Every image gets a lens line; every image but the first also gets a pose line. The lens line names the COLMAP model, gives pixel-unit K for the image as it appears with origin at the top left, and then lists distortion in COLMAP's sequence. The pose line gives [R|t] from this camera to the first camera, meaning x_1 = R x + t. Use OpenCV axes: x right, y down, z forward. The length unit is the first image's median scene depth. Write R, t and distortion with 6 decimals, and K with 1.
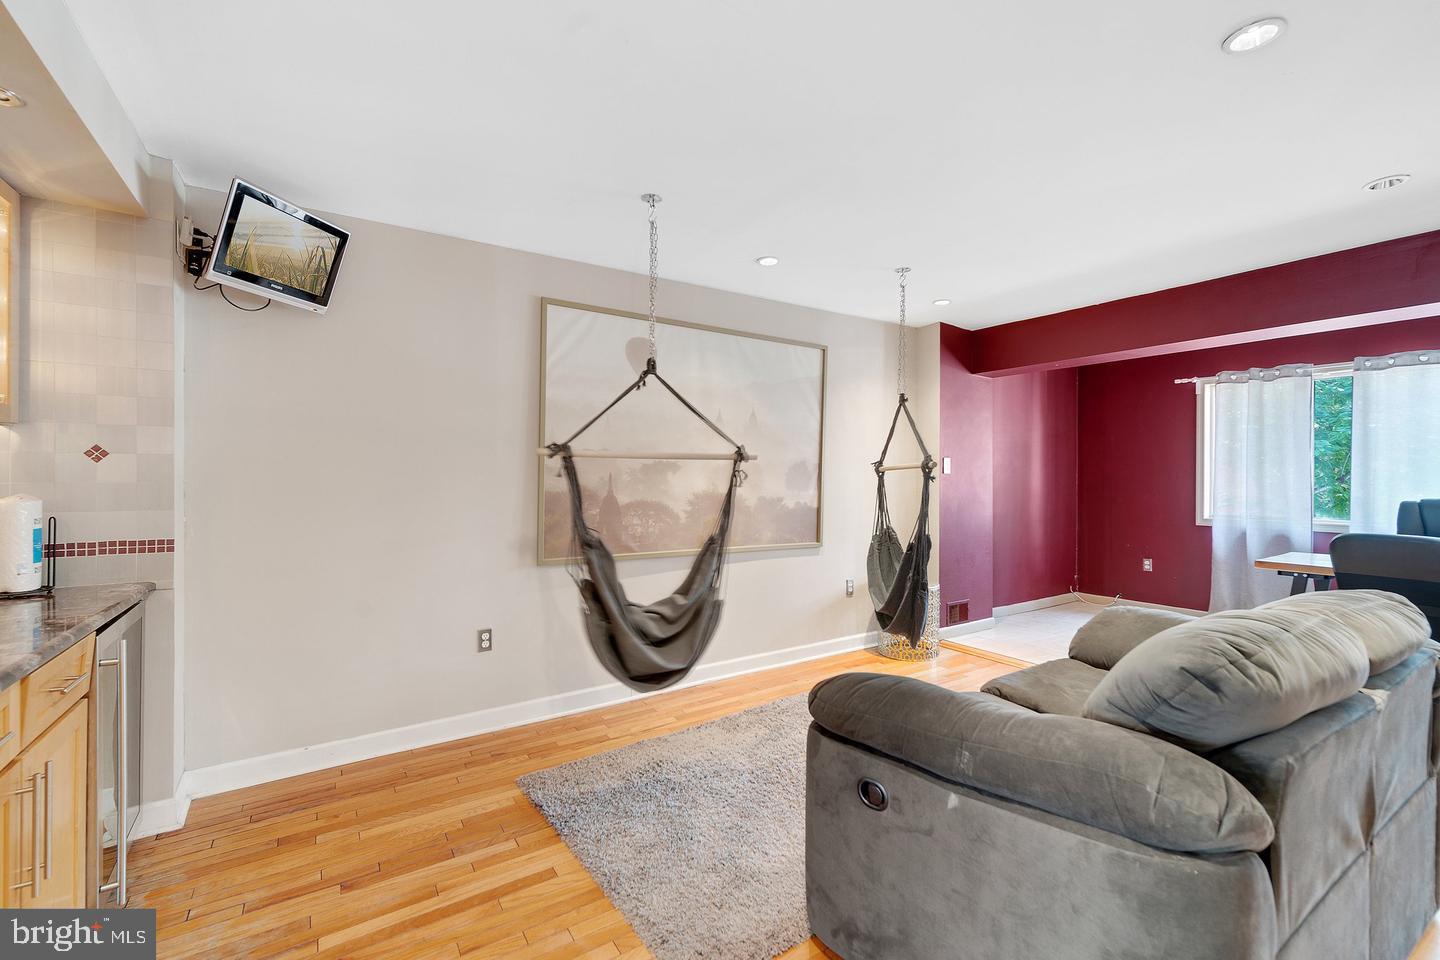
lens RADIAL K [[607.8, 0, 717.7], [0, 607.8, 475.1], [0, 0, 1]] dist [-0.000846, -0.000046]
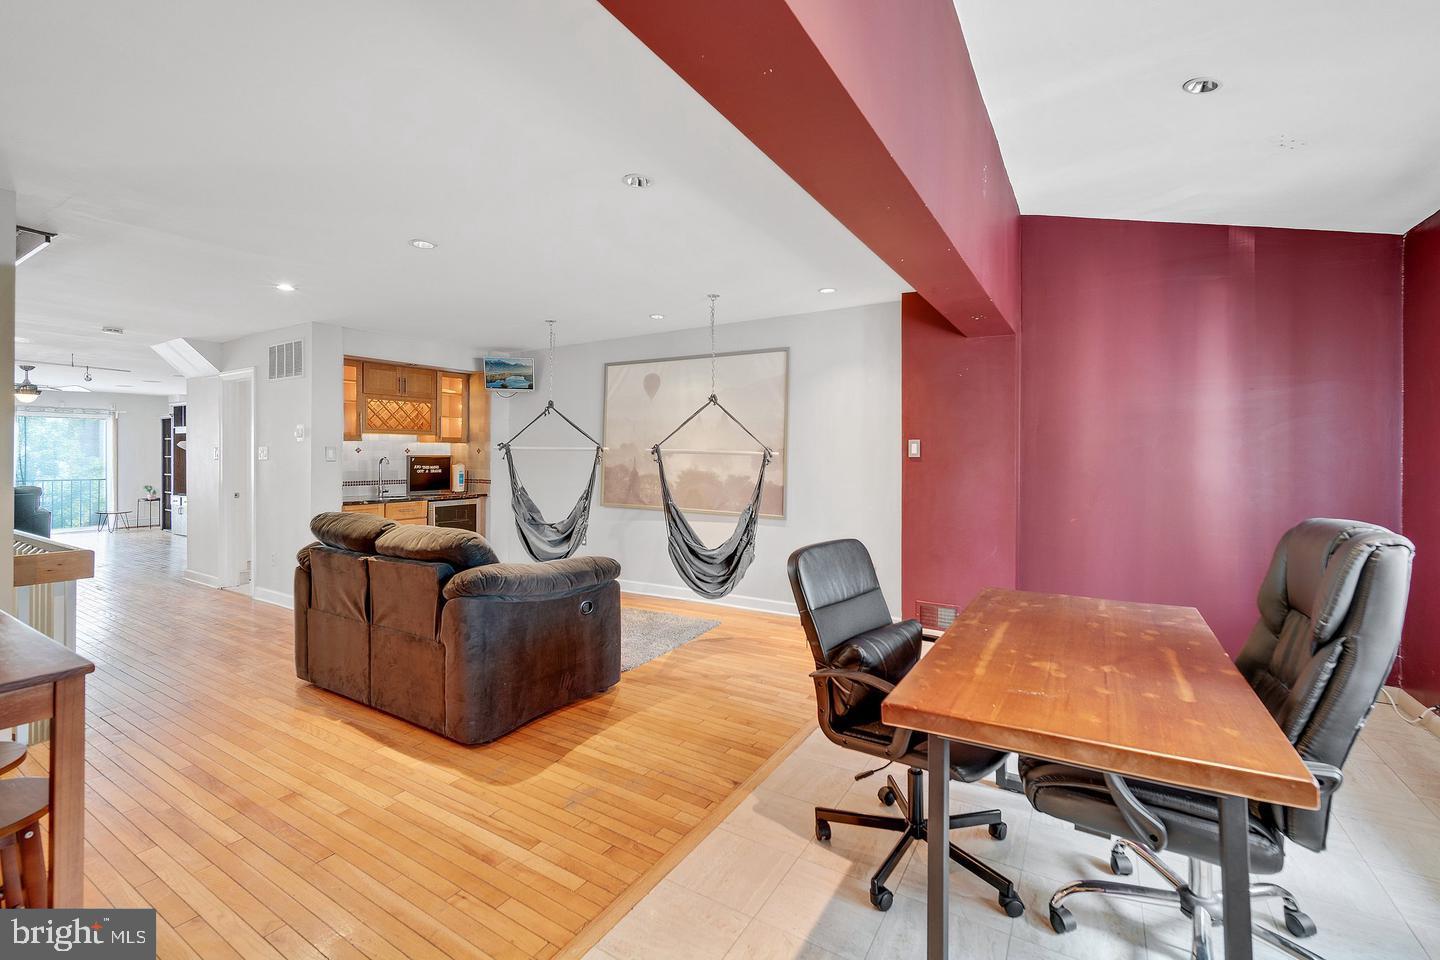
lens RADIAL K [[607.8, 0, 717.5], [0, 607.8, 468.9], [0, 0, 1]] dist [-0.000846, -0.000046]
pose [[0.429217, 0.013749, -0.903097, 1.440225], [-0.003337, 0.999901, 0.013637, 0.005692], [0.903195, -0.002839, 0.429220, 0.469185]]
